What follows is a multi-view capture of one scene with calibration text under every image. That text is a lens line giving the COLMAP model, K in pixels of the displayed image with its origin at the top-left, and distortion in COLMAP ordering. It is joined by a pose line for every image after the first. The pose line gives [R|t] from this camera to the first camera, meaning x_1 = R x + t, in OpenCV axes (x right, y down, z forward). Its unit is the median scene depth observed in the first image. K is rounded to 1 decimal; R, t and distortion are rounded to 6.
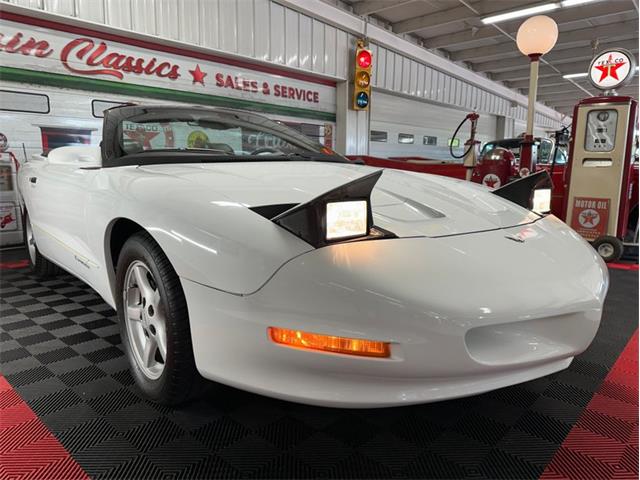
lens RADIAL K [[455.4, 0, 321.9], [0, 455.4, 238.0], [0, 0, 1]] dist [0.037107, -0.062292]
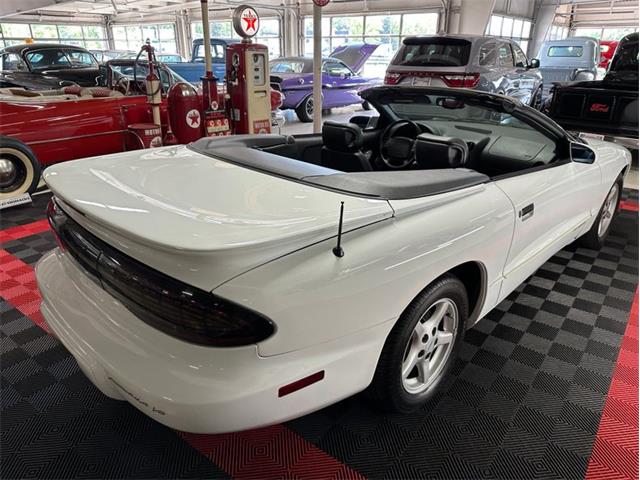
lens RADIAL K [[461.4, 0, 316.2], [0, 461.4, 239.1], [0, 0, 1]] dist [0.001755, -0.003256]
pose [[-0.068447, -0.375311, 0.924368, -0.691019], [0.140048, 0.913752, 0.381371, -0.214630], [-0.987776, 0.155560, -0.009982, 0.715992]]
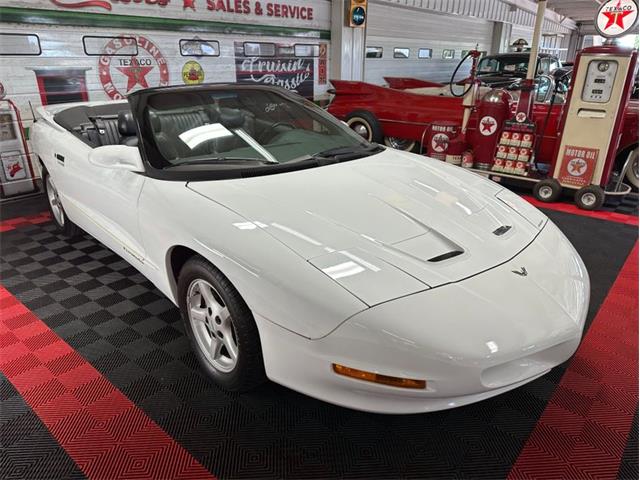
lens RADIAL K [[462.6, 0, 320.0], [0, 462.6, 240.0], [0, 0, 1]] dist [-0.005184, -0.002214]
pose [[0.999276, -0.012593, 0.035897, -0.044223], [0.003888, 0.972484, 0.232938, -0.103804], [-0.037843, -0.232630, 0.971829, -0.049383]]
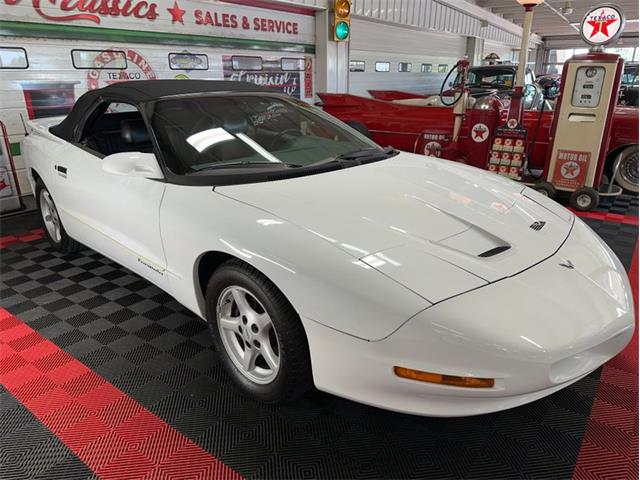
lens RADIAL K [[462.5, 0, 319.8], [0, 462.5, 234.6], [0, 0, 1]] dist [0.000483, -0.010331]
pose [[0.994775, -0.042424, 0.092857, -0.095039], [0.024310, 0.981841, 0.188142, -0.090335], [-0.099153, -0.184902, 0.977742, -0.036879]]
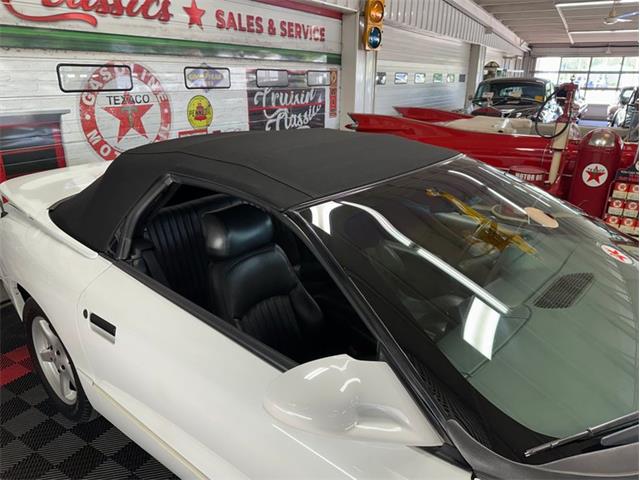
lens RADIAL K [[454.4, 0, 304.2], [0, 454.4, 229.3], [0, 0, 1]] dist [-0.003713, -0.005307]
pose [[0.982326, -0.059631, 0.177428, -0.272467], [0.025693, 0.981882, 0.187744, -0.174904], [-0.185409, -0.179867, 0.966060, 0.270467]]
